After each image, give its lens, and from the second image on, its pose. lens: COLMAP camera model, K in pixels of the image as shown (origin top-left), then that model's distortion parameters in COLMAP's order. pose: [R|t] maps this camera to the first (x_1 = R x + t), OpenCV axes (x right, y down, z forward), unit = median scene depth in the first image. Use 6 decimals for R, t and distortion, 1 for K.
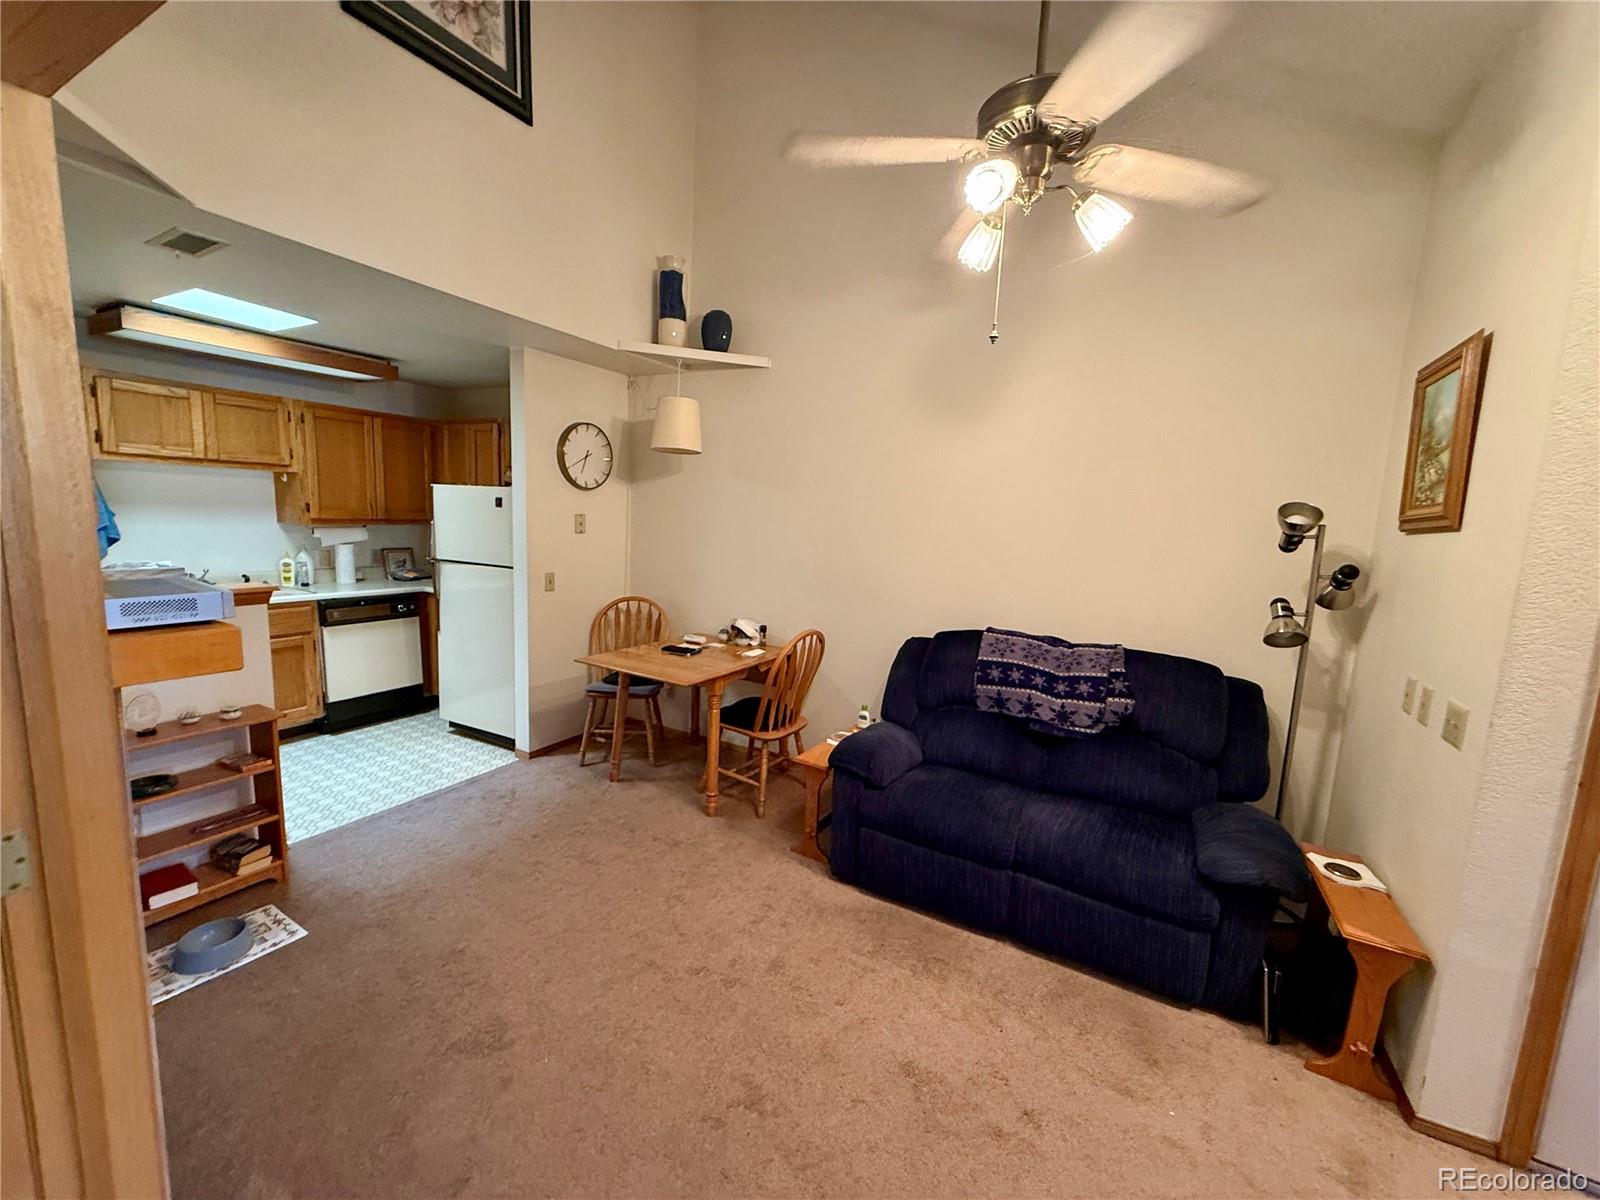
lens RADIAL K [[633.4, 0, 796.0], [0, 633.4, 598.8], [0, 0, 1]] dist [0.000612, -0.000796]
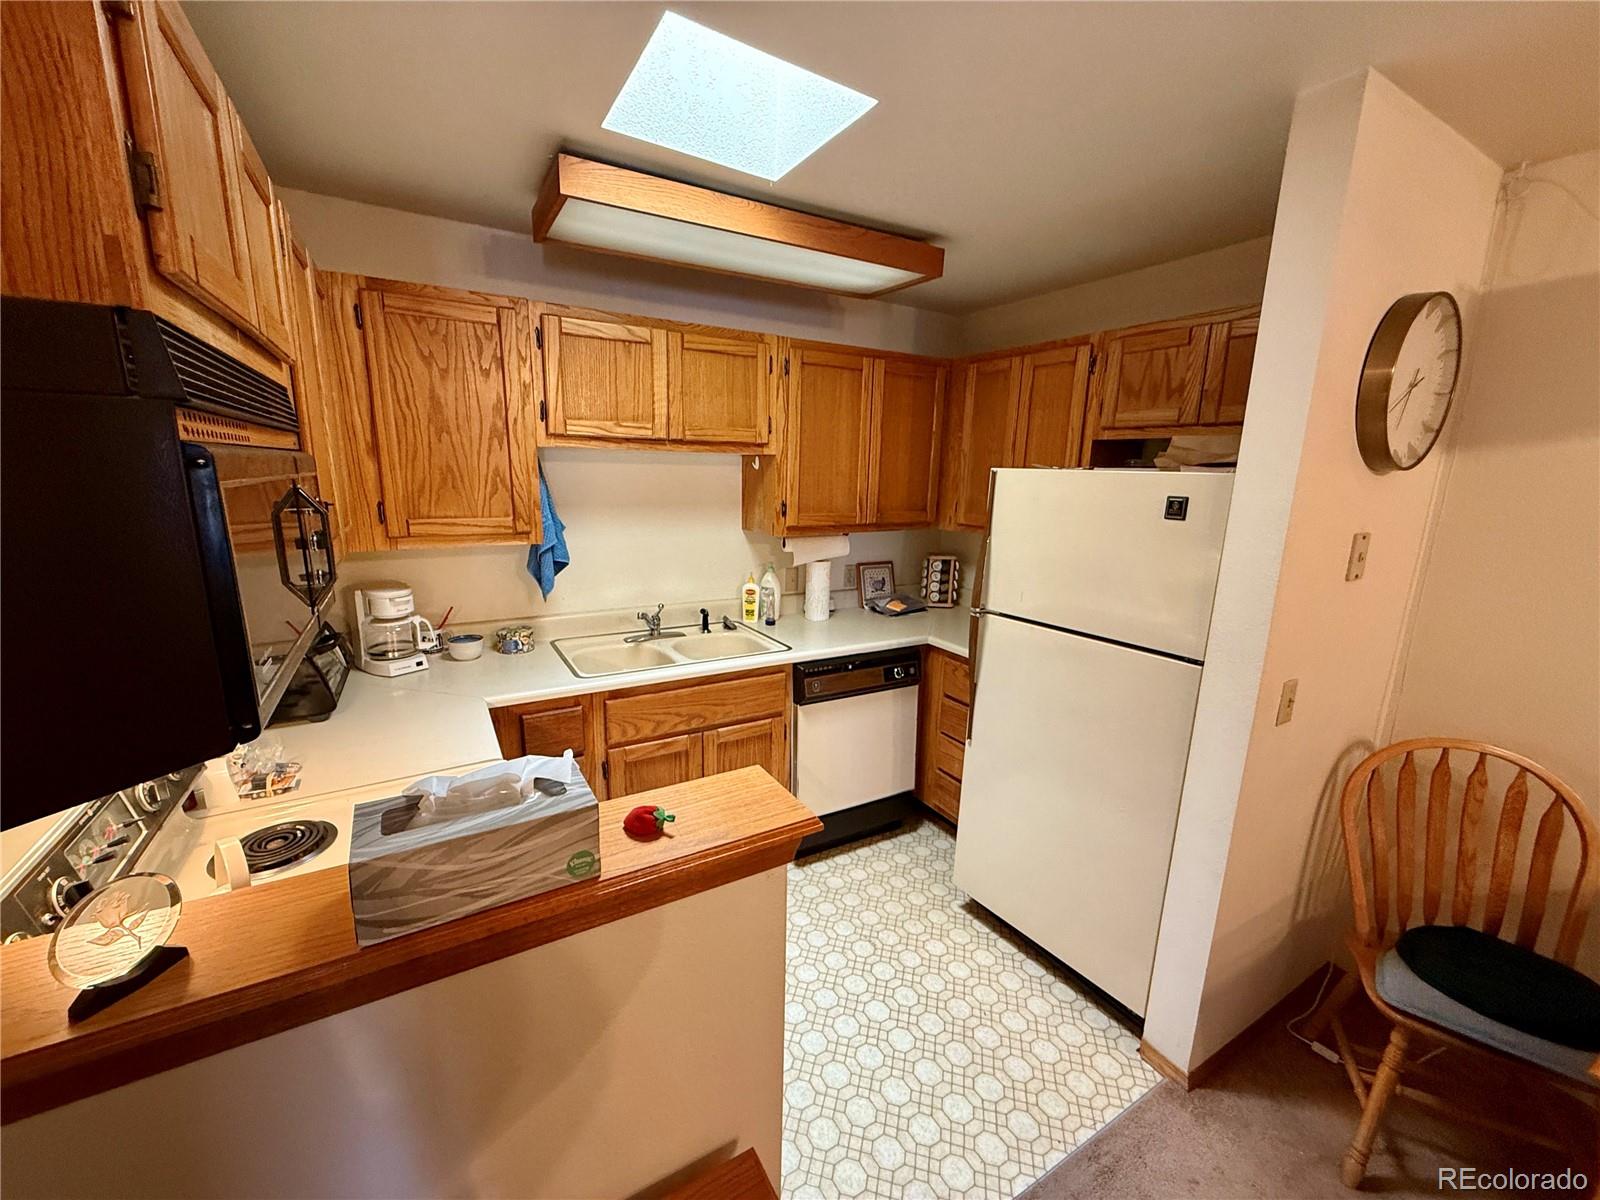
lens RADIAL K [[633.4, 0, 792.0], [0, 633.4, 600.7], [0, 0, 1]] dist [0.000612, -0.000796]
pose [[0.851797, 0.083218, -0.517221, -0.484145], [-0.055387, 0.996075, 0.069048, -0.110064], [0.520936, -0.030167, 0.853062, 0.518148]]
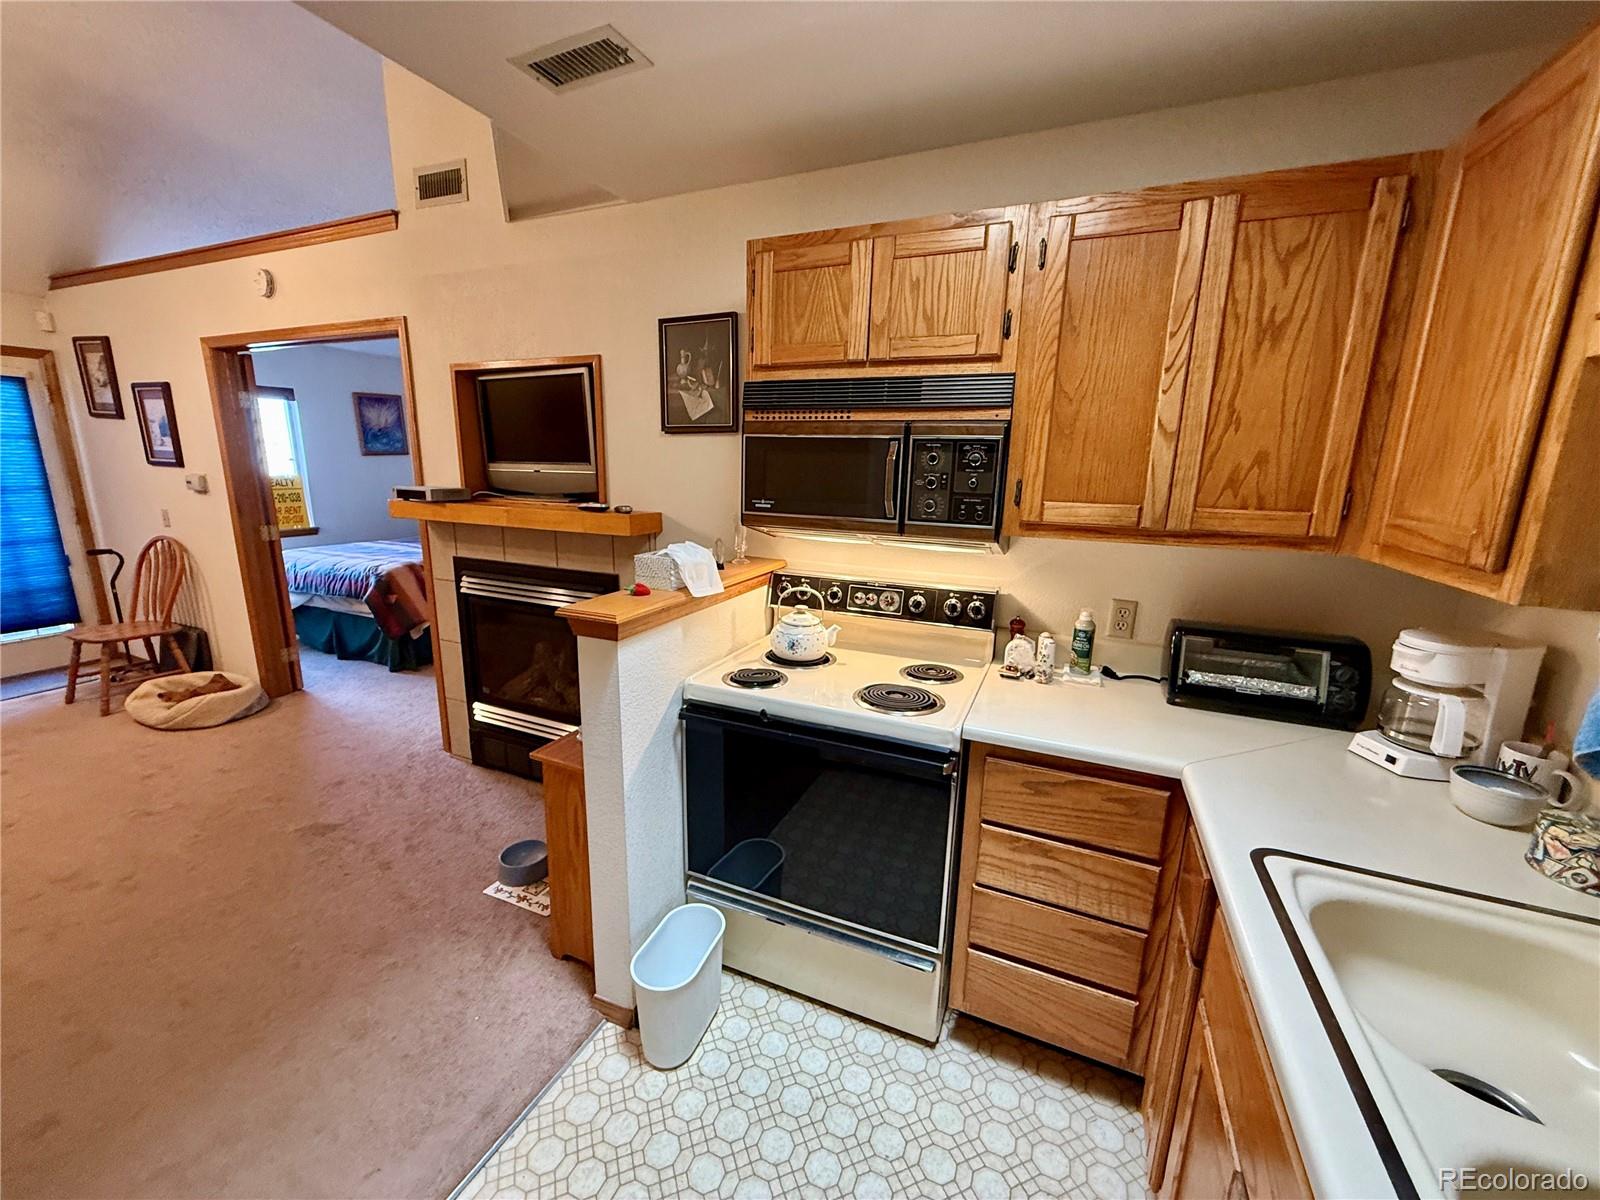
lens RADIAL K [[633.4, 0, 791.2], [0, 633.4, 595.3], [0, 0, 1]] dist [0.000612, -0.000796]
pose [[-0.995087, -0.049183, -0.085928, -0.709073], [-0.075310, 0.939403, 0.334441, -0.173286], [0.064273, 0.339269, -0.938491, 1.117323]]
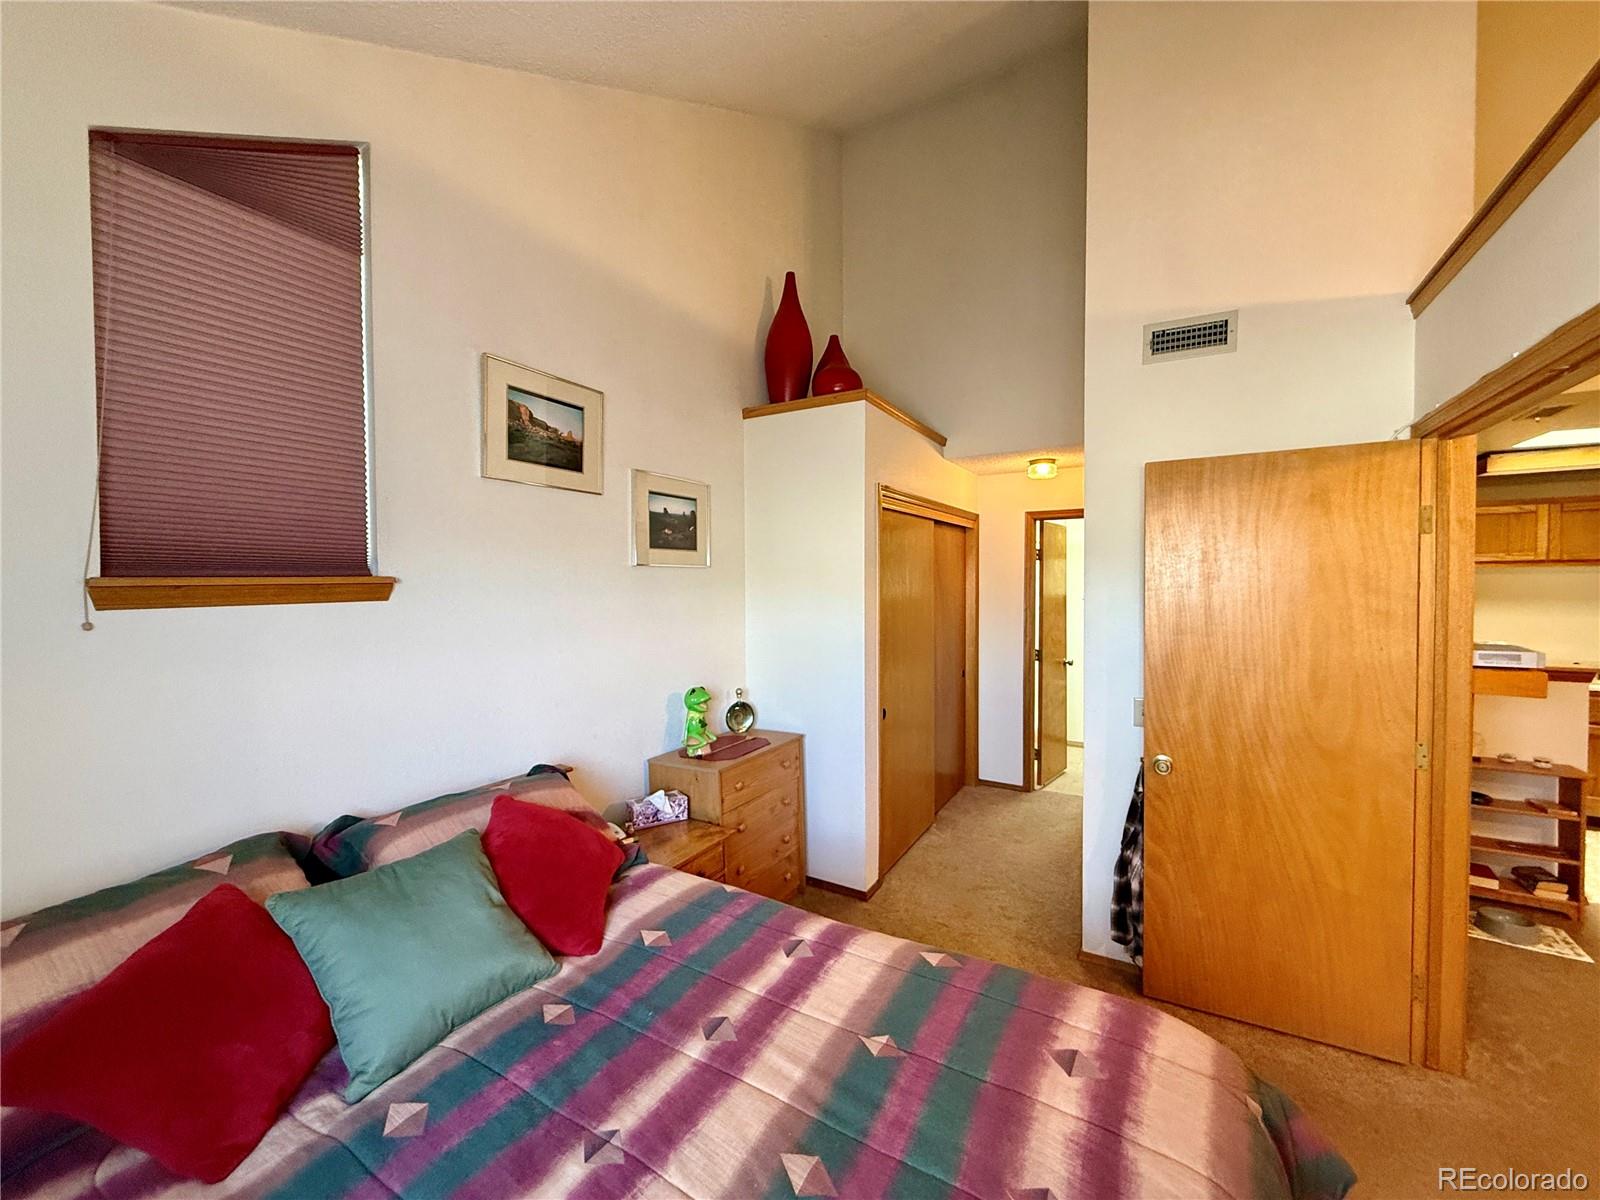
lens RADIAL K [[633.4, 0, 793.7], [0, 633.4, 597.6], [0, 0, 1]] dist [0.000612, -0.000796]
pose [[-0.049043, -0.016666, -0.998658, 0.298123], [-0.128658, 0.991636, -0.010231, 0.037755], [0.990476, 0.127984, -0.050777, -0.305961]]
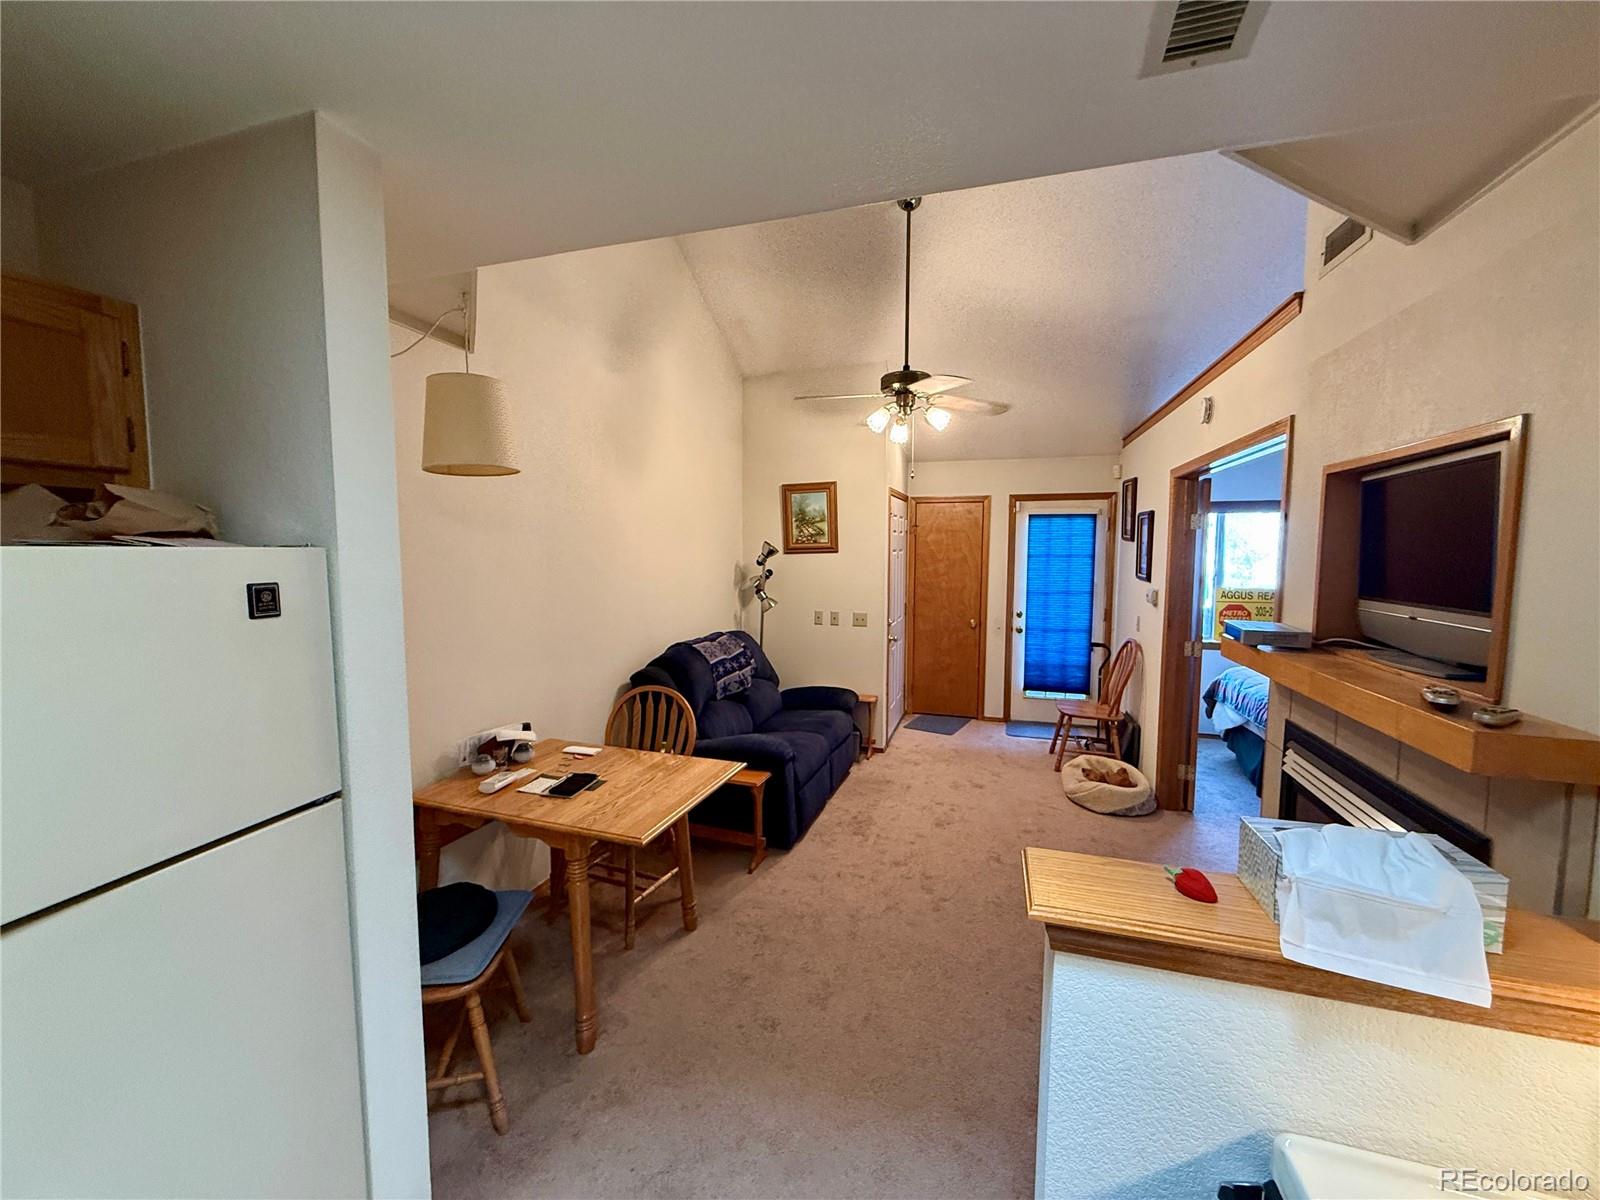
lens RADIAL K [[633.4, 0, 798.3], [0, 633.4, 600.0], [0, 0, 1]] dist [0.000612, -0.000796]
pose [[-0.192508, -0.126823, 0.973066, -0.826892], [0.120690, 0.981025, 0.151737, -0.174224], [-0.973845, 0.146650, -0.173549, 0.849876]]
